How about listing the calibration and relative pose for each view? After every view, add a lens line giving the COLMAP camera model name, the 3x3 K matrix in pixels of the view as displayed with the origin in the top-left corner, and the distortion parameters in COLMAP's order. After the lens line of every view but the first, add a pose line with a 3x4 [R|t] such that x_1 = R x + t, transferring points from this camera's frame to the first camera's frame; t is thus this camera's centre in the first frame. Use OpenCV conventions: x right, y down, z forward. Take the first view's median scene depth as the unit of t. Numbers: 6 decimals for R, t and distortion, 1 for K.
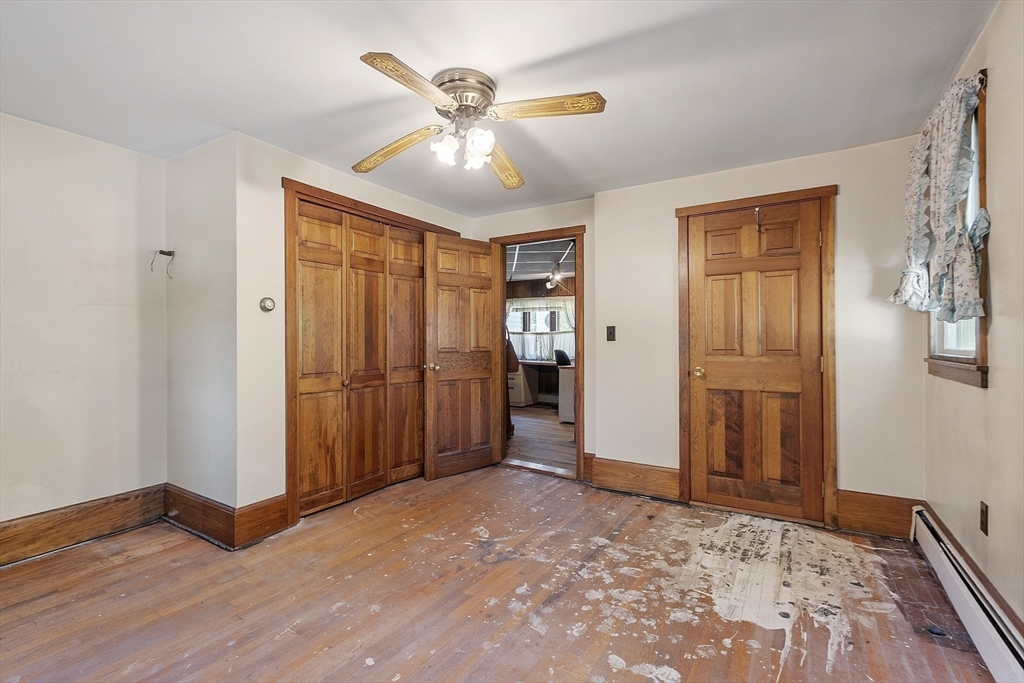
lens RADIAL K [[436.1, 0, 509.6], [0, 436.1, 343.5], [0, 0, 1]] dist [-0.001926, 0.000671]
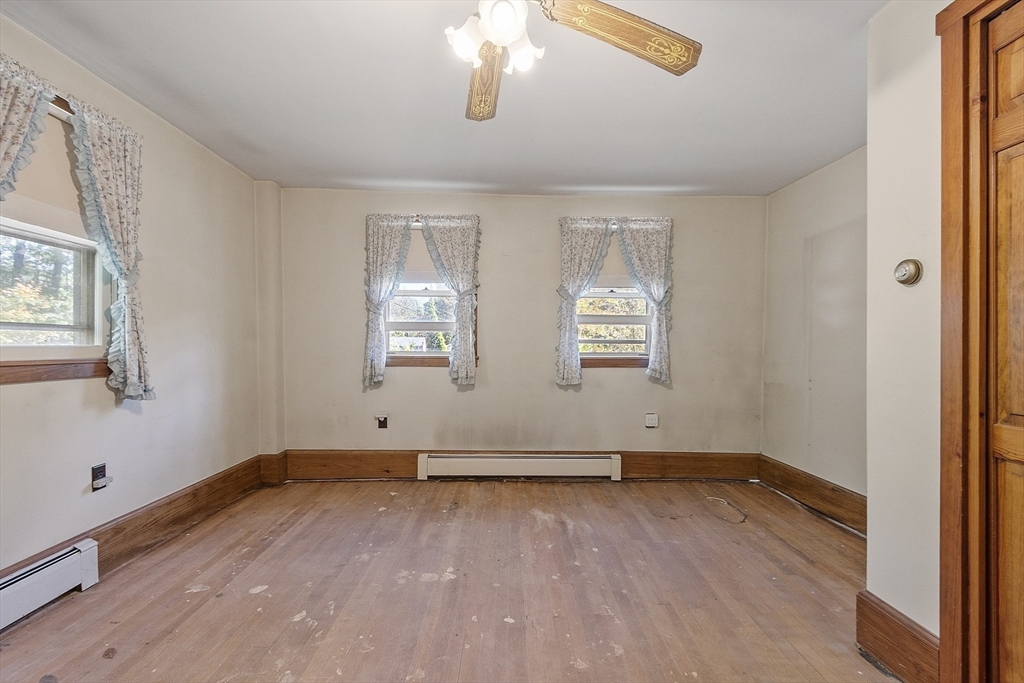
lens RADIAL K [[436.1, 0, 509.6], [0, 436.1, 343.5], [0, 0, 1]] dist [-0.001926, 0.000671]
pose [[-0.835335, -0.003319, -0.549731, 0.261853], [-0.004773, 0.999988, 0.001215, 0.006959], [0.549720, 0.003639, -0.835341, 1.673240]]
